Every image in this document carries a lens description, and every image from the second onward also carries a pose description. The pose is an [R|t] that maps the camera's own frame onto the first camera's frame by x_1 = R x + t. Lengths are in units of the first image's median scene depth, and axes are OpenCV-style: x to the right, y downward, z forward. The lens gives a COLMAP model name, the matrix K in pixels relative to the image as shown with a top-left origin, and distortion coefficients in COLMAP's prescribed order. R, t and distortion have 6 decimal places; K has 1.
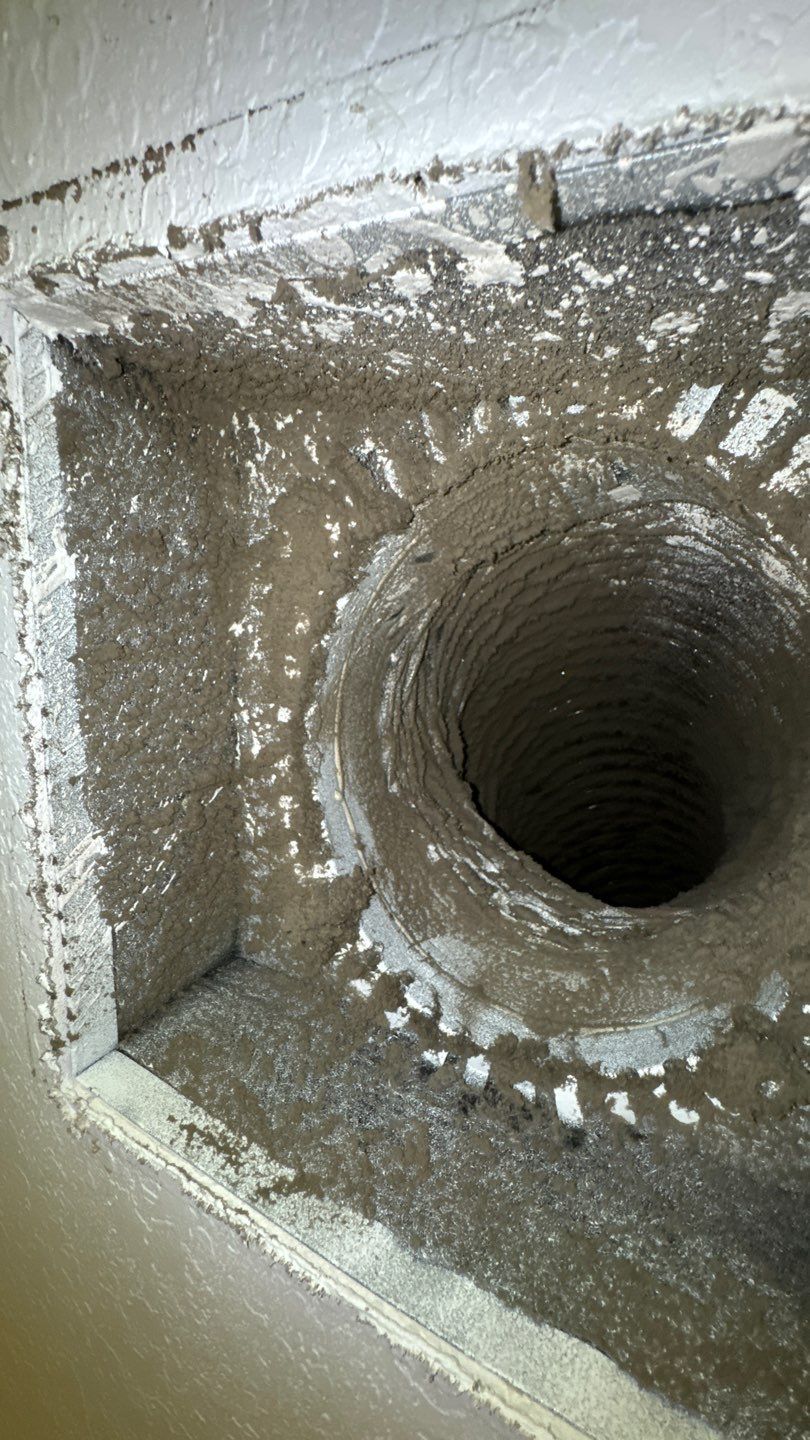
lens RADIAL K [[576.2, 0, 406.0], [0, 576.2, 720.0], [0, 0, 1]] dist [-0.008274, -0.000098]
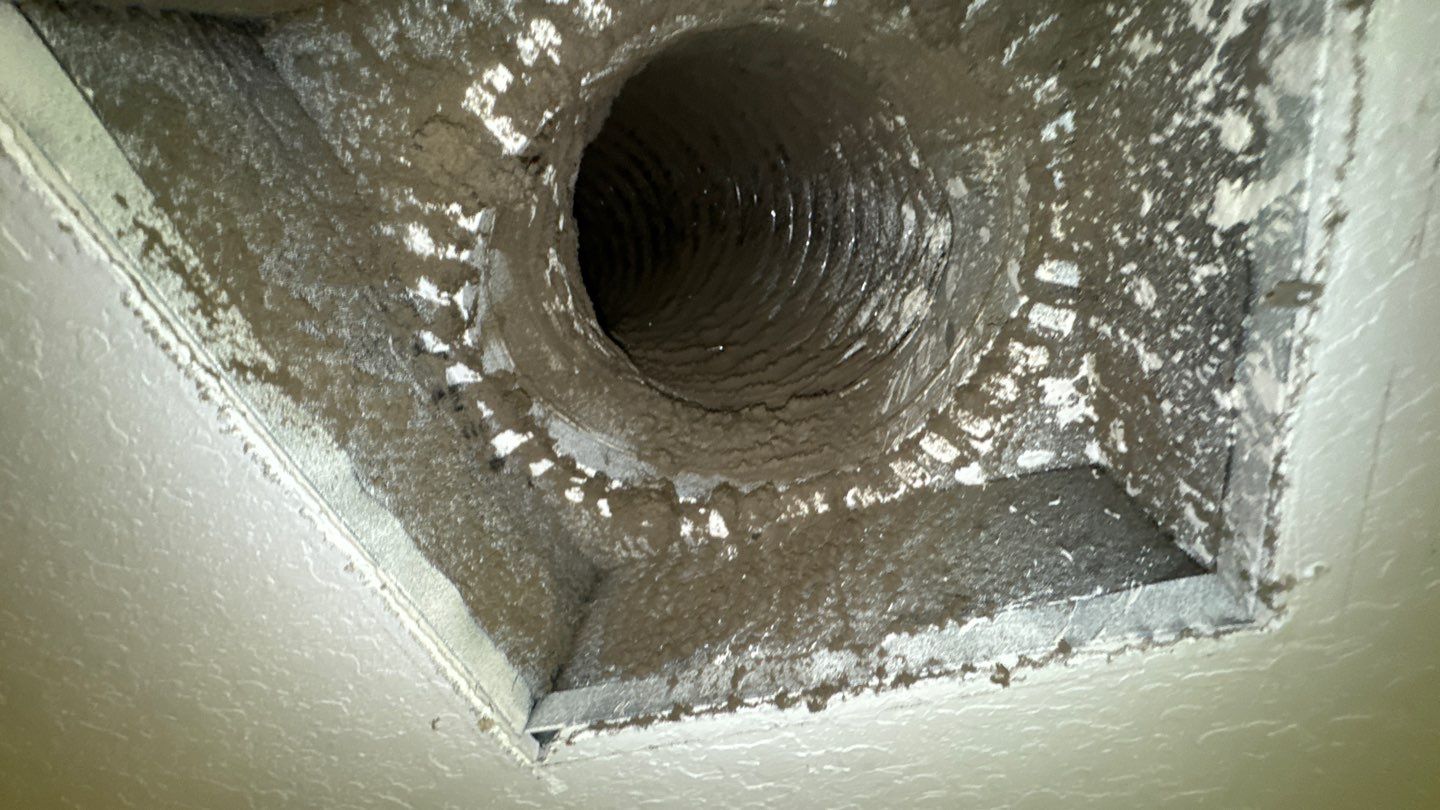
lens RADIAL K [[576.2, 0, 719.6], [0, 576.2, 407.2], [0, 0, 1]] dist [-0.008274, -0.000098]
pose [[0.372974, 0.498205, 0.782740, -0.589051], [-0.865862, 0.490049, 0.100670, 0.141465], [-0.333427, -0.715292, 0.614153, 0.183392]]
